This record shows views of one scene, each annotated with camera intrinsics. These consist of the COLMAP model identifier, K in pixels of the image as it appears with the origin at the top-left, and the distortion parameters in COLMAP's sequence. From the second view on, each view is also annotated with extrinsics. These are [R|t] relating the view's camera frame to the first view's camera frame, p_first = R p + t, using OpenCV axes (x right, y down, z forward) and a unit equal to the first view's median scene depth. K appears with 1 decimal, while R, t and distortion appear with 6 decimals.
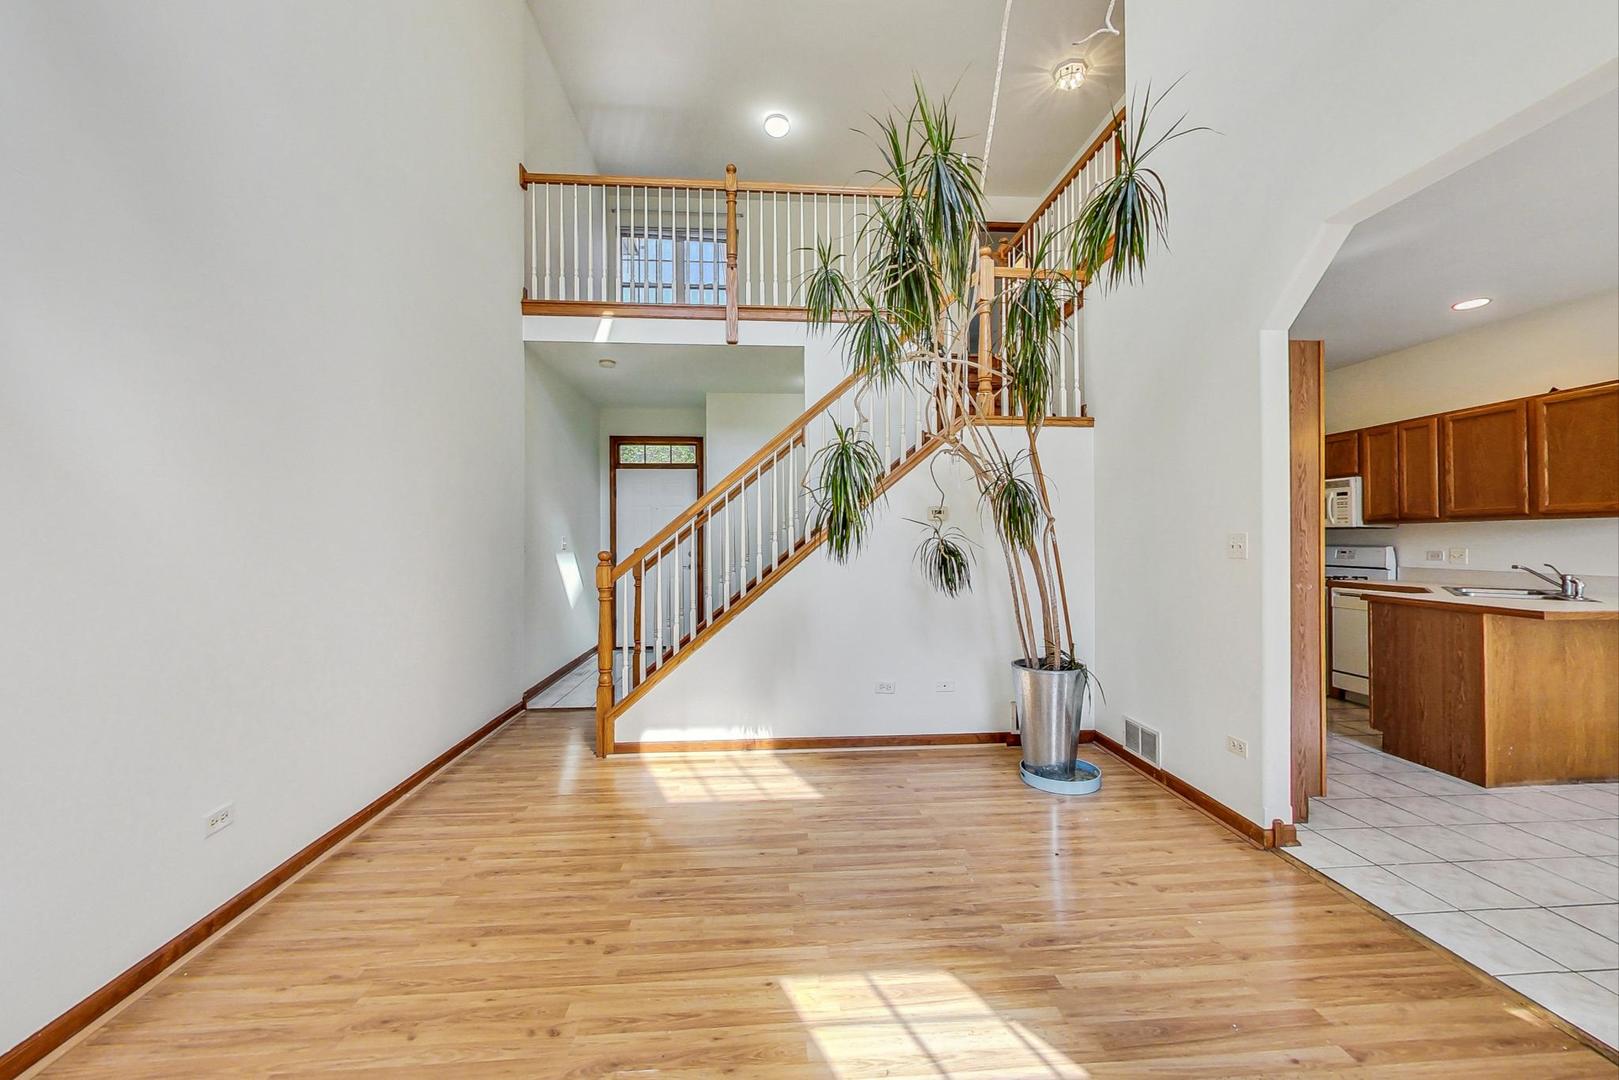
lens RADIAL K [[644.7, 0, 821.5], [0, 644.7, 528.7], [0, 0, 1]] dist [-0.003819, 0.000309]
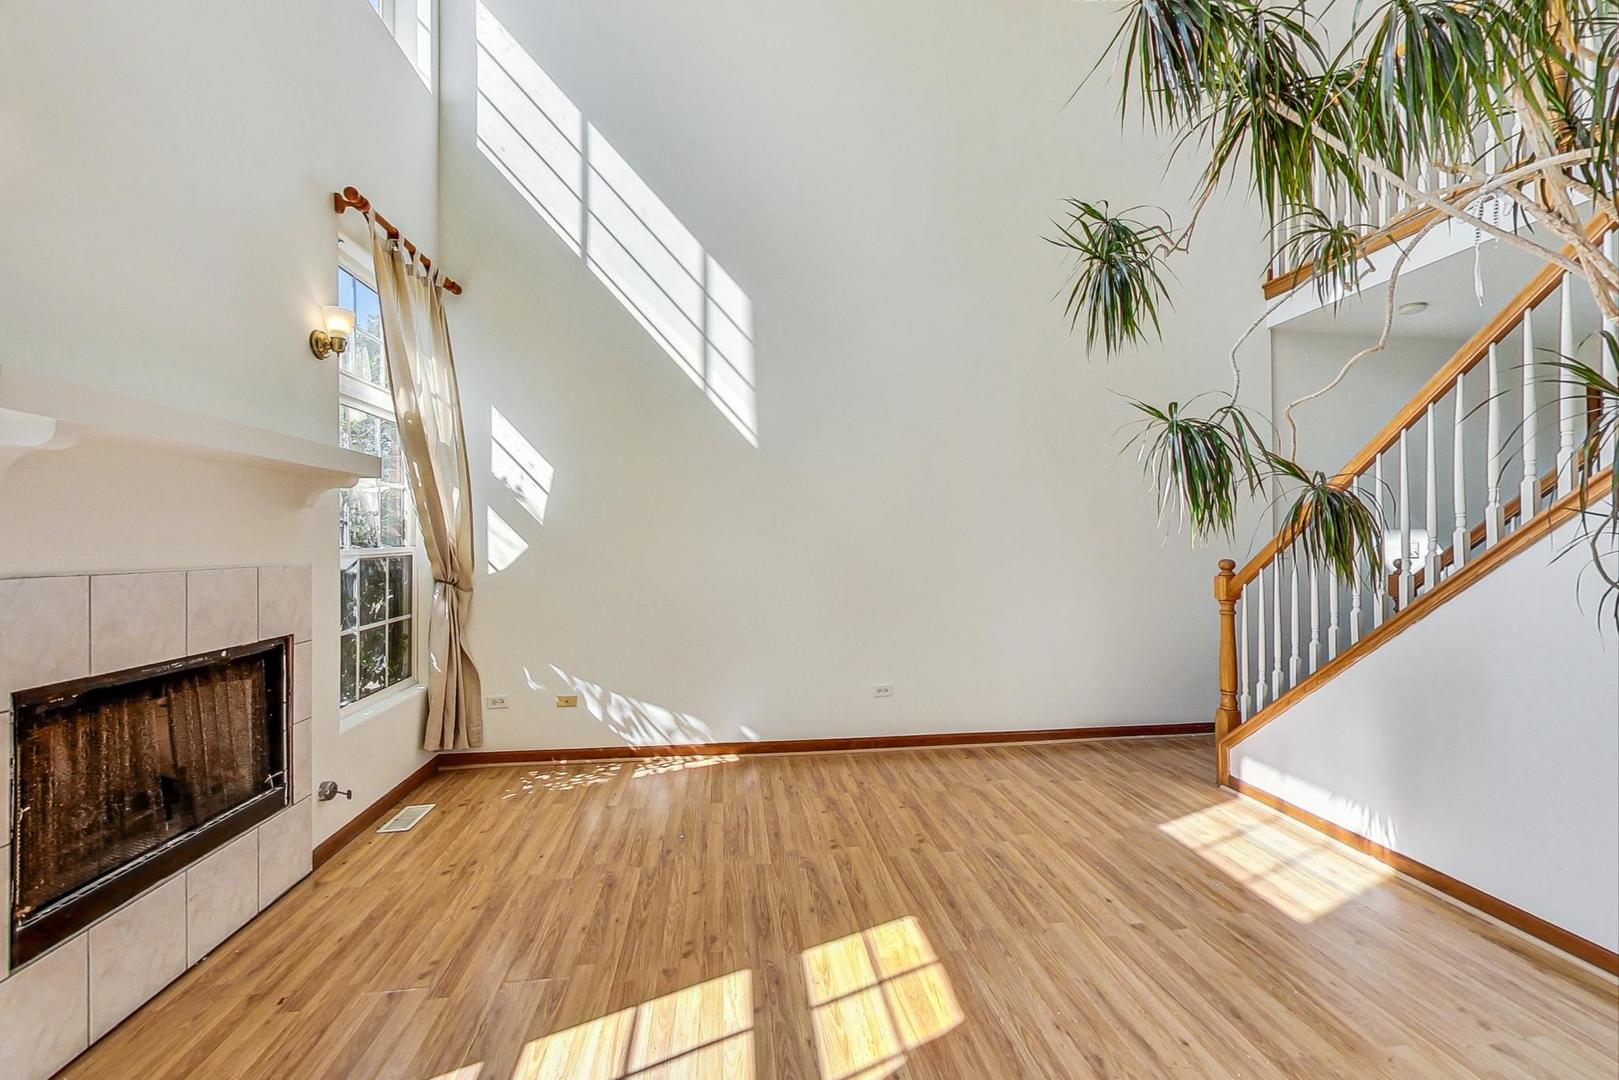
lens RADIAL K [[644.7, 0, 816.1], [0, 644.7, 539.0], [0, 0, 1]] dist [-0.003819, 0.000309]
pose [[0.046063, -0.006068, -0.998920, 0.937052], [0.026239, 0.999644, -0.004862, -0.010023], [0.998594, -0.025987, 0.046206, 0.661861]]
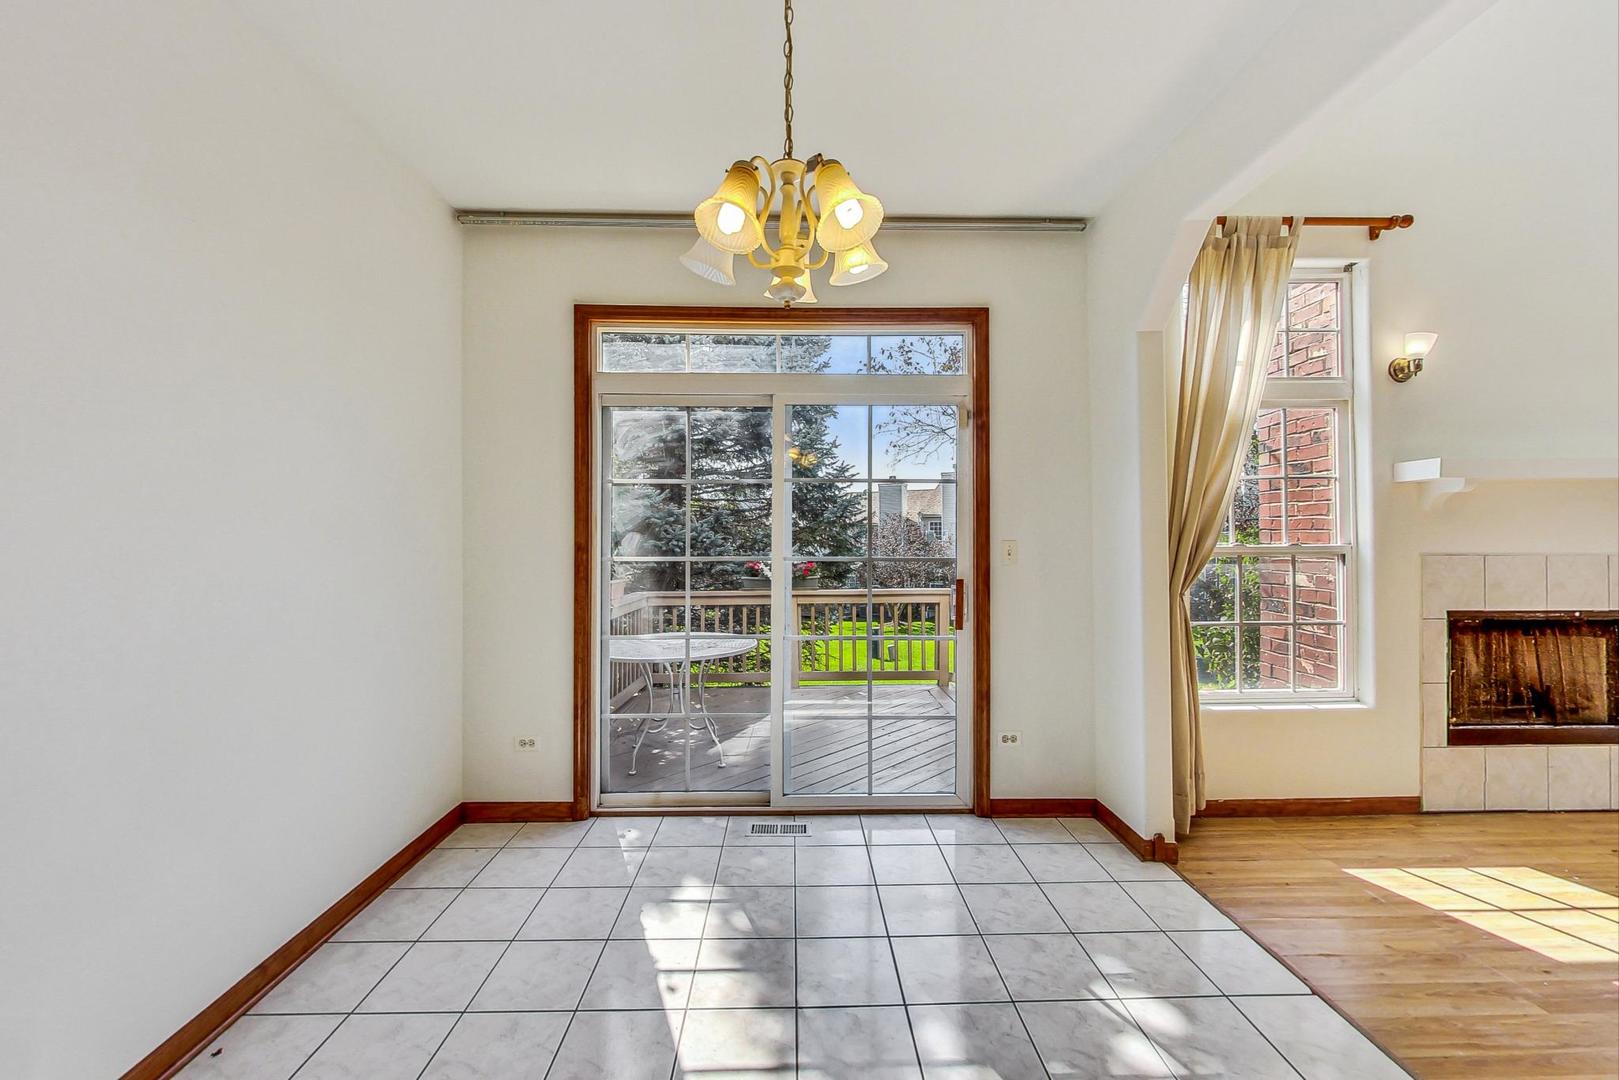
lens RADIAL K [[644.7, 0, 795.3], [0, 644.7, 536.8], [0, 0, 1]] dist [-0.003819, 0.000309]
pose [[-0.997755, 0.004436, 0.066824, 1.511809], [0.002655, 0.999640, -0.026712, -0.000419], [-0.066918, -0.026475, -0.997407, 1.300546]]
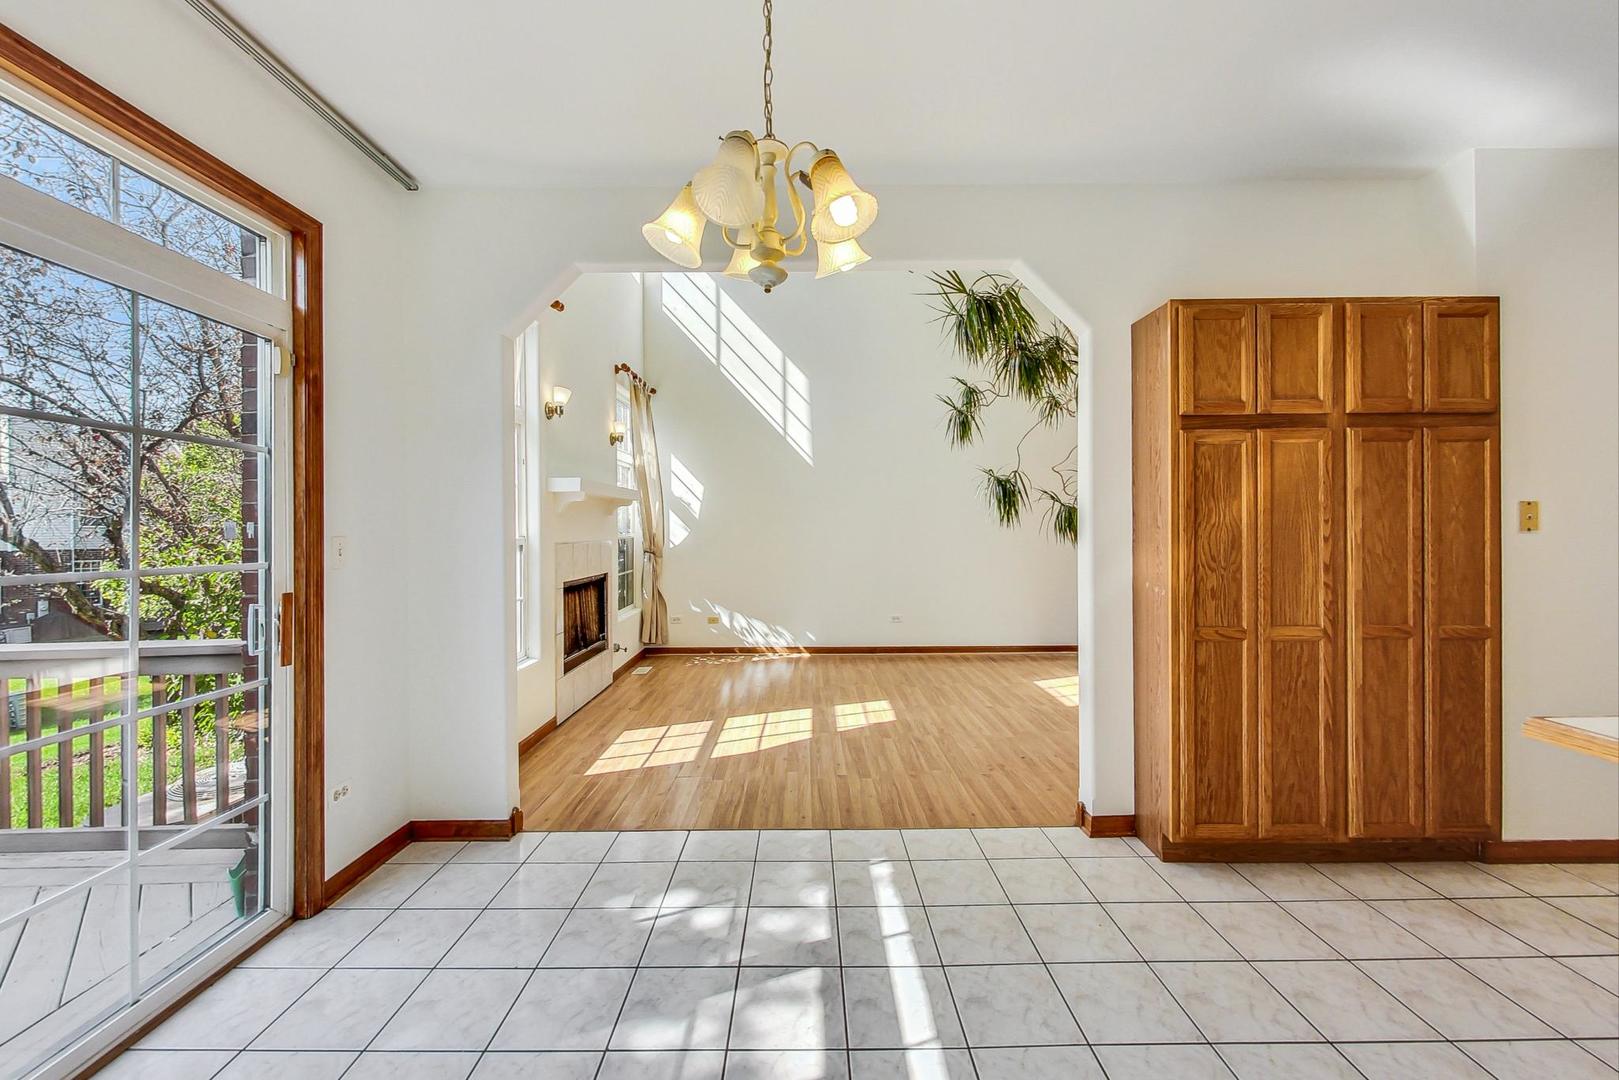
lens RADIAL K [[644.7, 0, 811.4], [0, 644.7, 533.6], [0, 0, 1]] dist [-0.003819, 0.000309]
pose [[-0.073194, 0.008408, -0.997282, 2.135573], [0.031241, 0.999493, 0.006134, -0.015020], [0.996828, -0.030708, -0.073420, 0.766000]]
